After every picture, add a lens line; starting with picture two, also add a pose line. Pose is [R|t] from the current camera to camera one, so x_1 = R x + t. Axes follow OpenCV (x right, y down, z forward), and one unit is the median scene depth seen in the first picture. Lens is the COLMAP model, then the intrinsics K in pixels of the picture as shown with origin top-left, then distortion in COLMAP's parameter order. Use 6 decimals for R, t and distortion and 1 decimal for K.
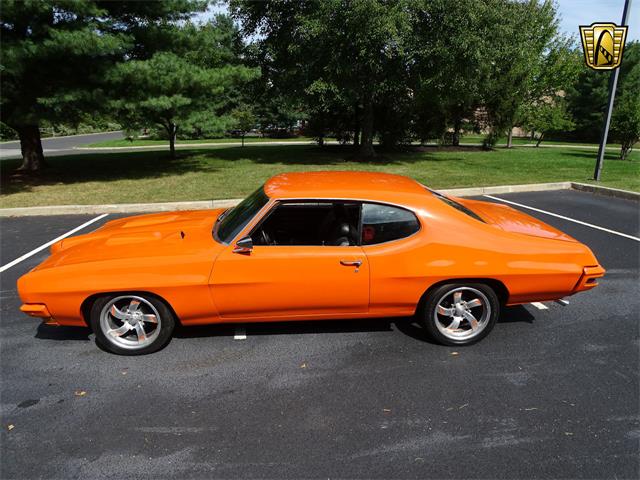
lens RADIAL K [[471.3, 0, 322.6], [0, 471.3, 239.1], [0, 0, 1]] dist [0.007230, -0.013736]
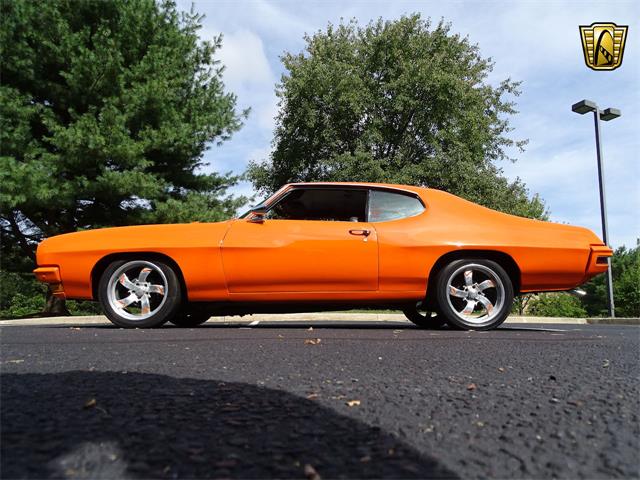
lens RADIAL K [[471.3, 0, 320.9], [0, 471.3, 242.8], [0, 0, 1]] dist [0.007230, -0.013736]
pose [[0.999418, 0.008767, -0.032960, 0.009649], [-0.022220, 0.900539, -0.434207, 0.488222], [0.025875, 0.434686, 0.900210, 0.071597]]
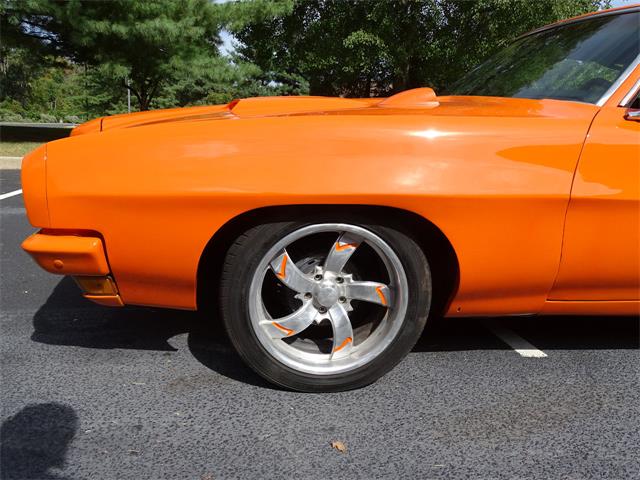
lens RADIAL K [[516.2, 0, 308.7], [0, 516.2, 245.5], [0, 0, 1]] dist [0.029112, -0.024173]
pose [[0.996827, 0.041193, 0.068104, -0.433500], [-0.038933, 0.998656, -0.034197, 0.142358], [-0.069421, 0.031437, 0.997092, 0.576253]]
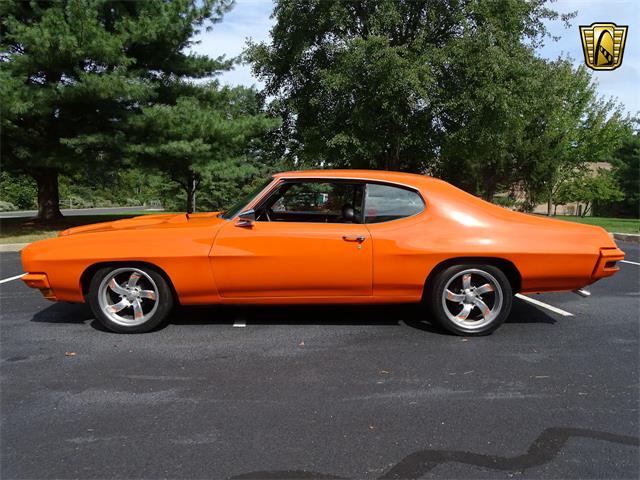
lens RADIAL K [[516.2, 0, 318.7], [0, 516.2, 232.6], [0, 0, 1]] dist [0.029112, -0.024173]
pose [[0.997993, 0.014702, -0.061596, 0.050920], [-0.026091, 0.981745, -0.188406, 0.228677], [0.057701, 0.189635, 0.980158, -0.058488]]
